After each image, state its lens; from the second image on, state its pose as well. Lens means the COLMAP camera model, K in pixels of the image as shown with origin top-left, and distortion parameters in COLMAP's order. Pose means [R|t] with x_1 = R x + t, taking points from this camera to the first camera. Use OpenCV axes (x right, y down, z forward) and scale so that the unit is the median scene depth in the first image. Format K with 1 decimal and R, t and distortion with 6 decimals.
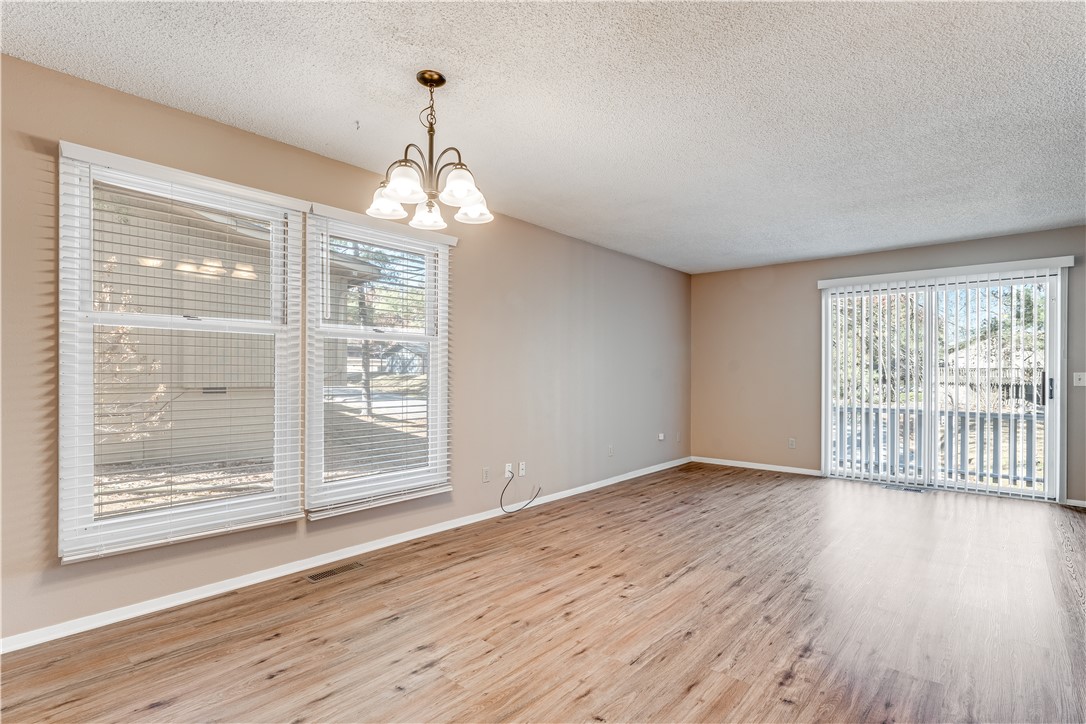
lens RADIAL K [[530.5, 0, 544.4], [0, 530.5, 383.9], [0, 0, 1]] dist [0.000520, 0.000293]
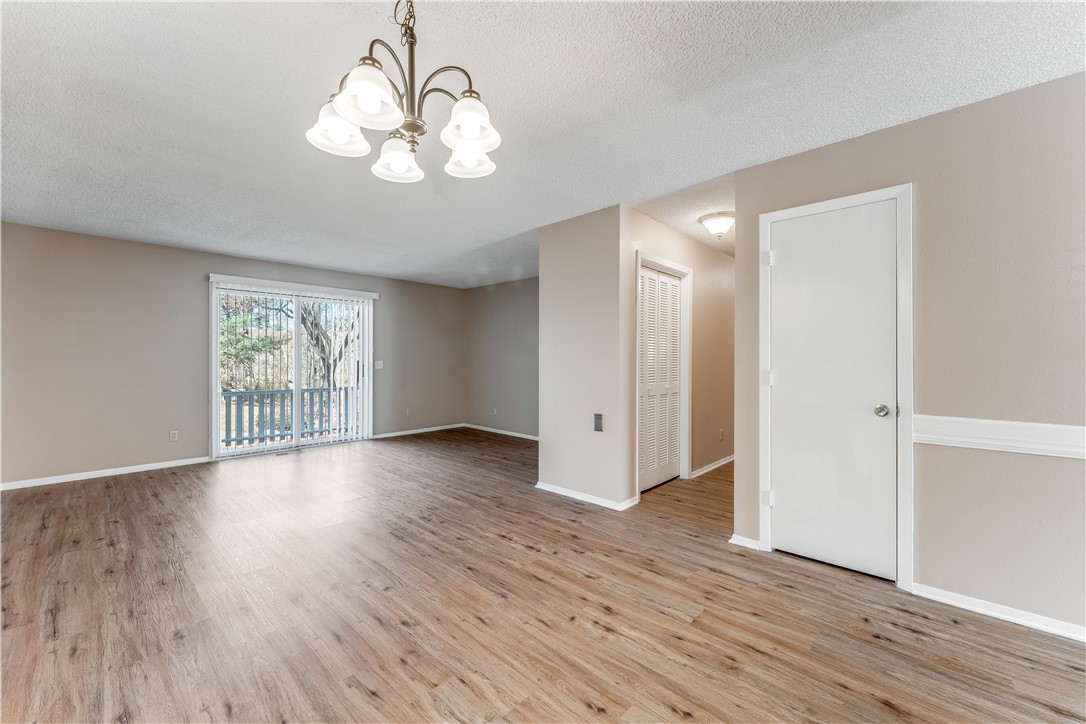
lens RADIAL K [[436.4, 0, 548.8], [0, 436.4, 357.5], [0, 0, 1]] dist [0.006629, -0.000948]
pose [[0.037277, -0.000173, 0.999305, -0.631049], [0.022530, 0.999746, -0.000667, -0.028704], [-0.999051, 0.022539, 0.037271, 0.613601]]
